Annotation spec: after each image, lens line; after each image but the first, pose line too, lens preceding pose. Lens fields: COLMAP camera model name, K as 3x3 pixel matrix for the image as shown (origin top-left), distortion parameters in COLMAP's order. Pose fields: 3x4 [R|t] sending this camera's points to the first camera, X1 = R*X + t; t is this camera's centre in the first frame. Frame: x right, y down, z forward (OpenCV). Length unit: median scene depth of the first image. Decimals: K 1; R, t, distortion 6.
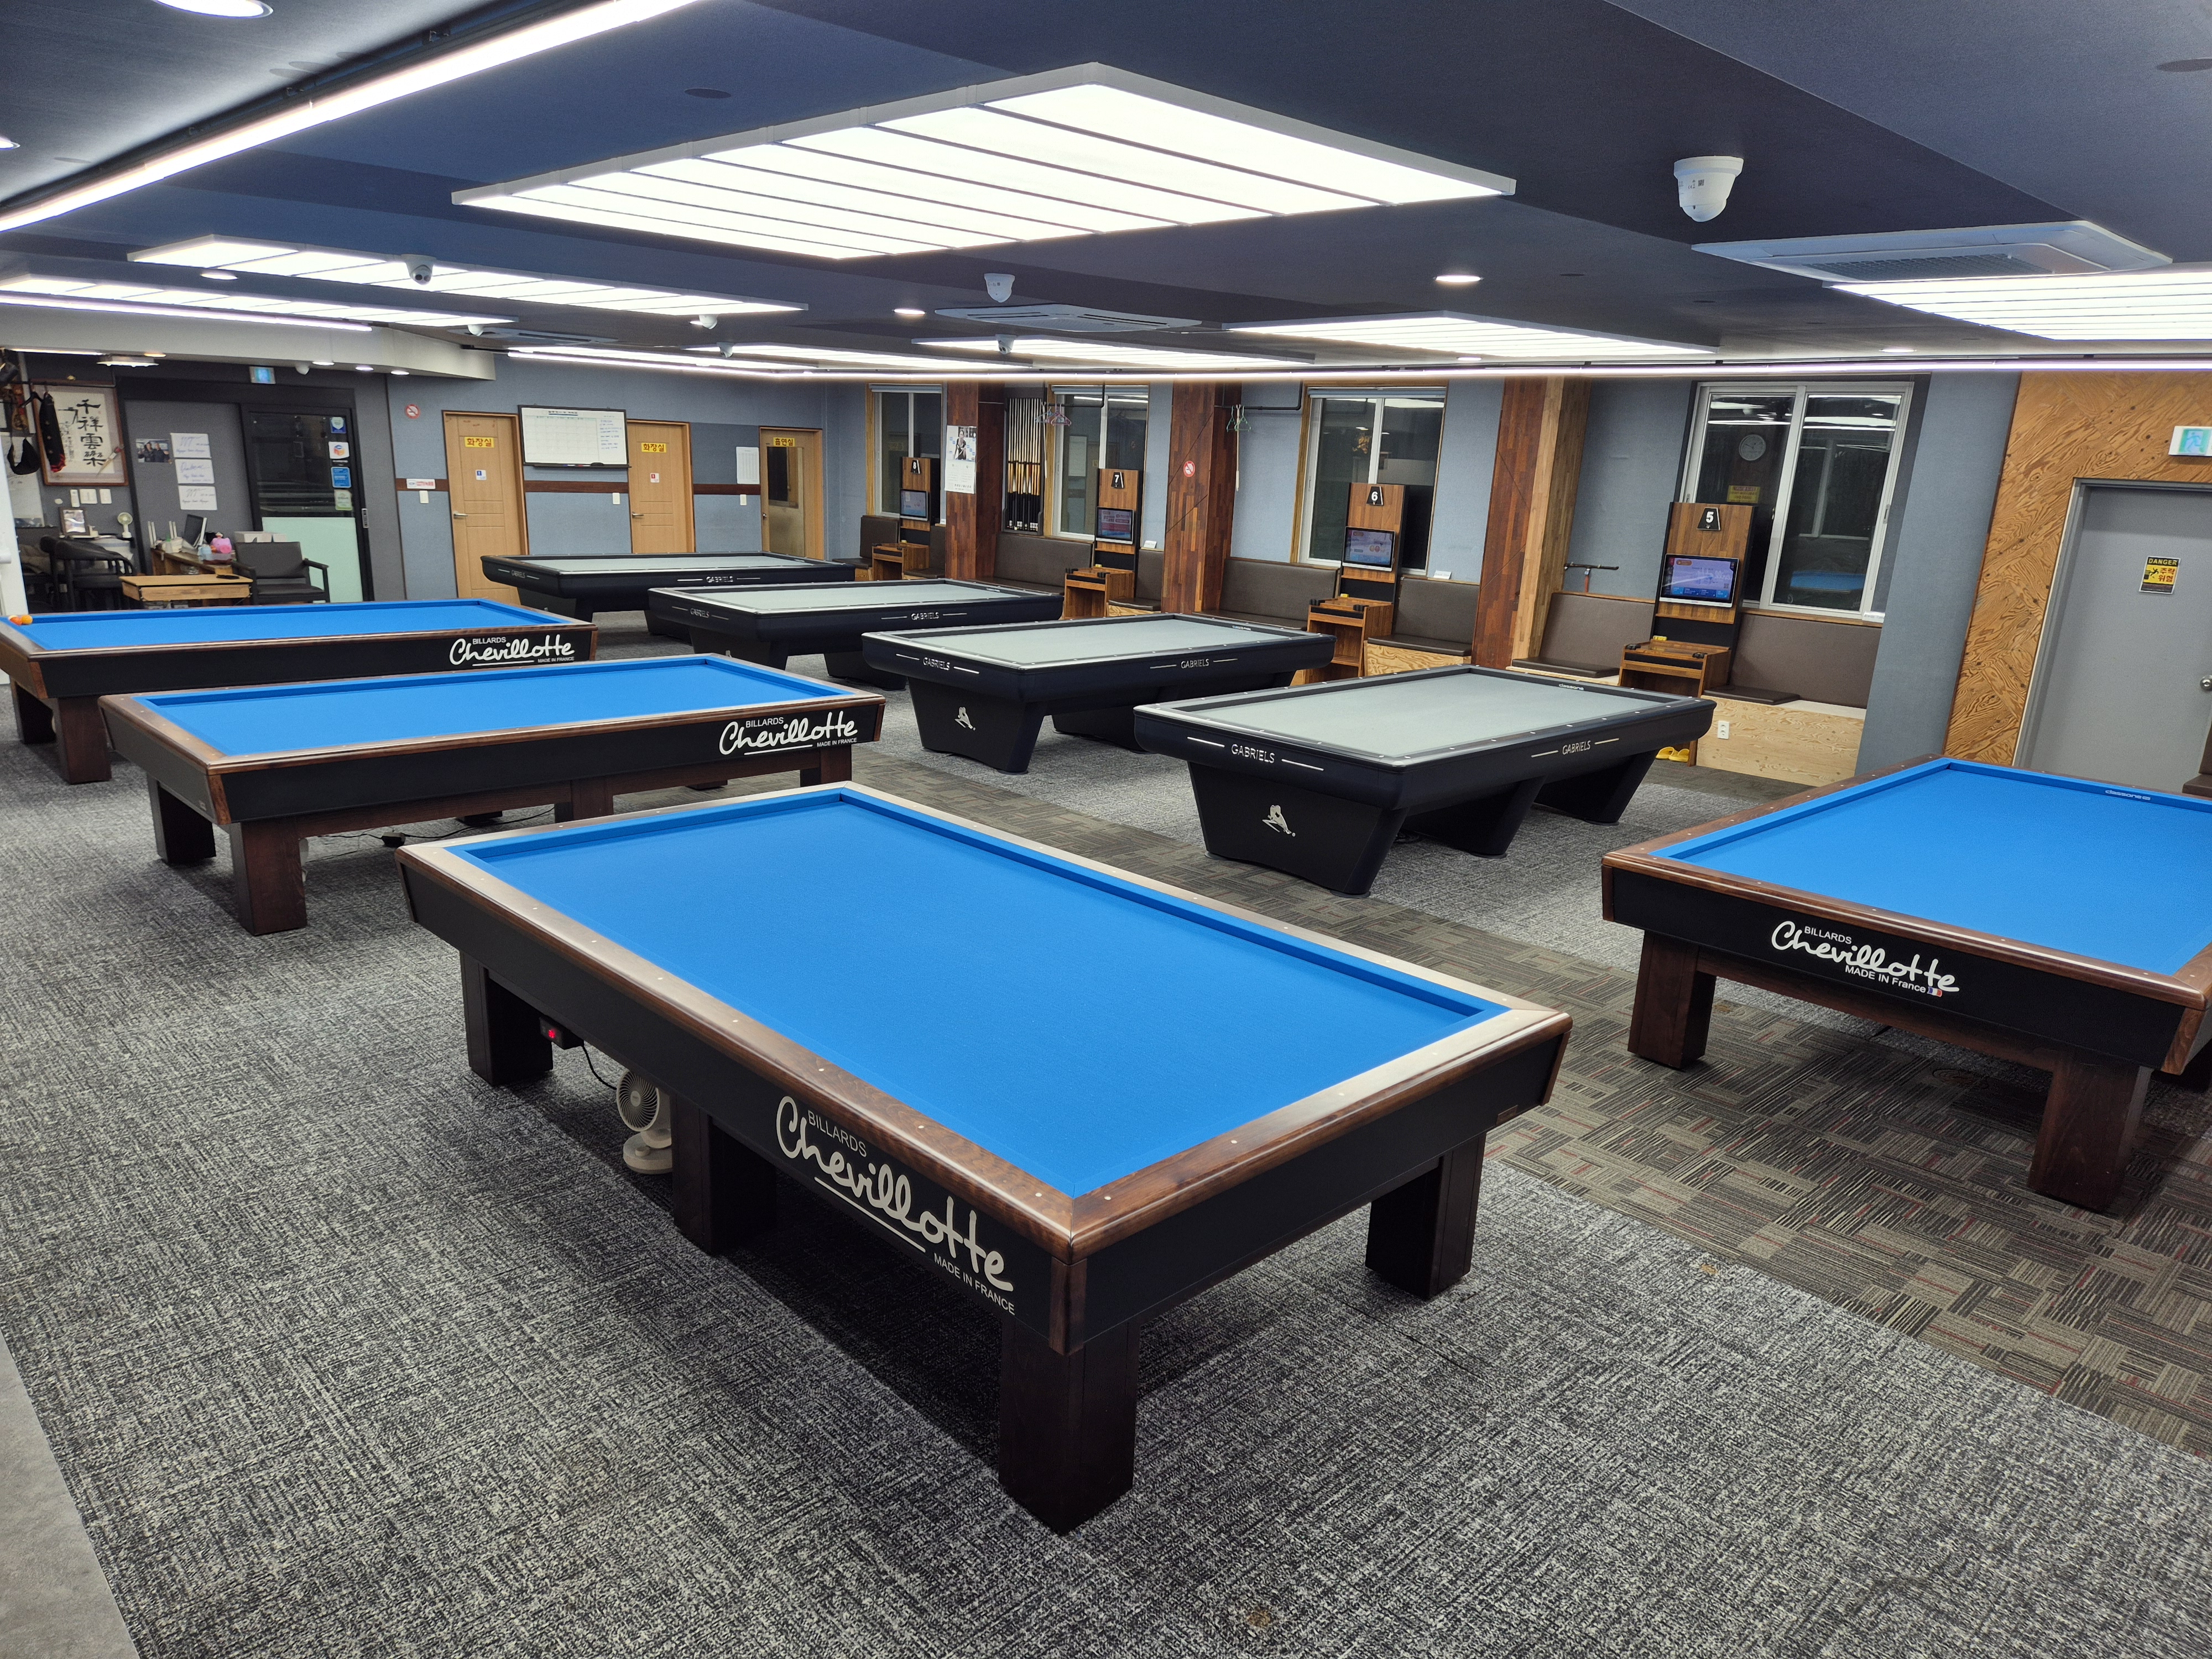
lens RADIAL K [[1466.7, 0, 1097.3], [0, 1466.7, 839.8], [0, 0, 1]] dist [0.092347, -0.095939]
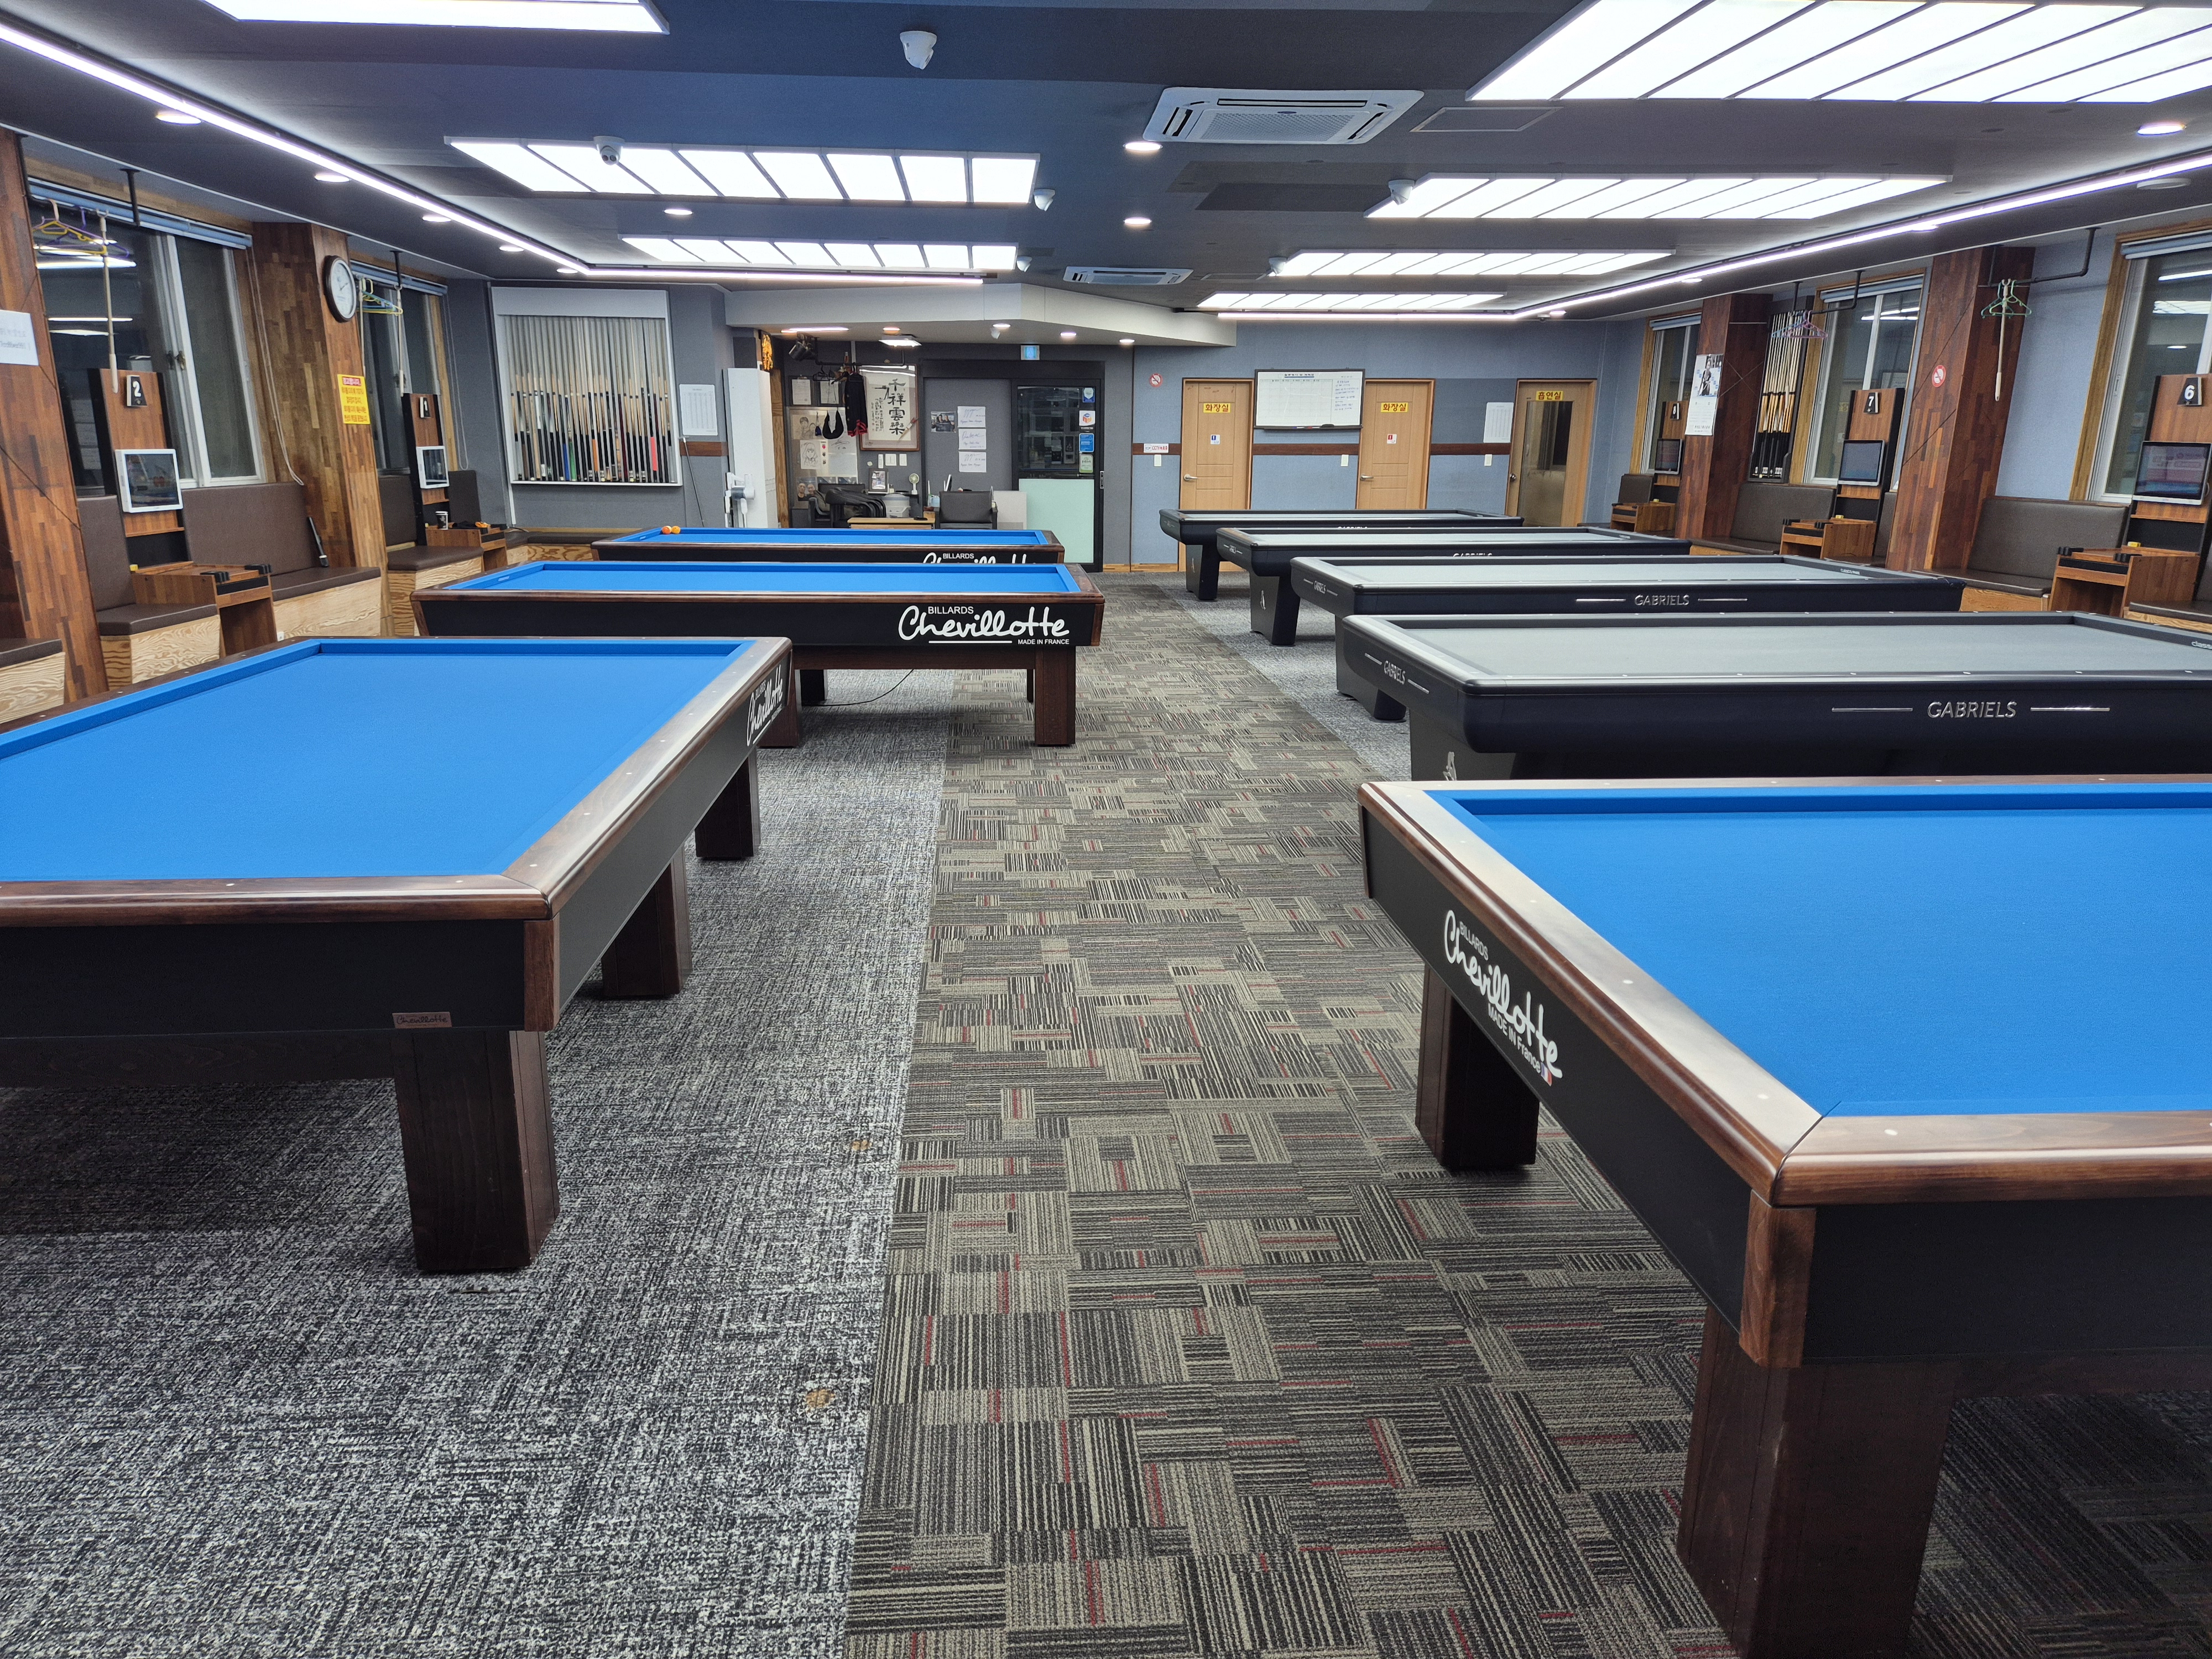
lens RADIAL K [[1466.7, 0, 1097.3], [0, 1466.7, 839.8], [0, 0, 1]] dist [0.092347, -0.095939]
pose [[0.769112, 0.133795, -0.624952, 0.236364], [-0.142481, 0.989128, 0.036413, 0.009539], [0.623029, 0.061038, 0.779813, 0.170441]]
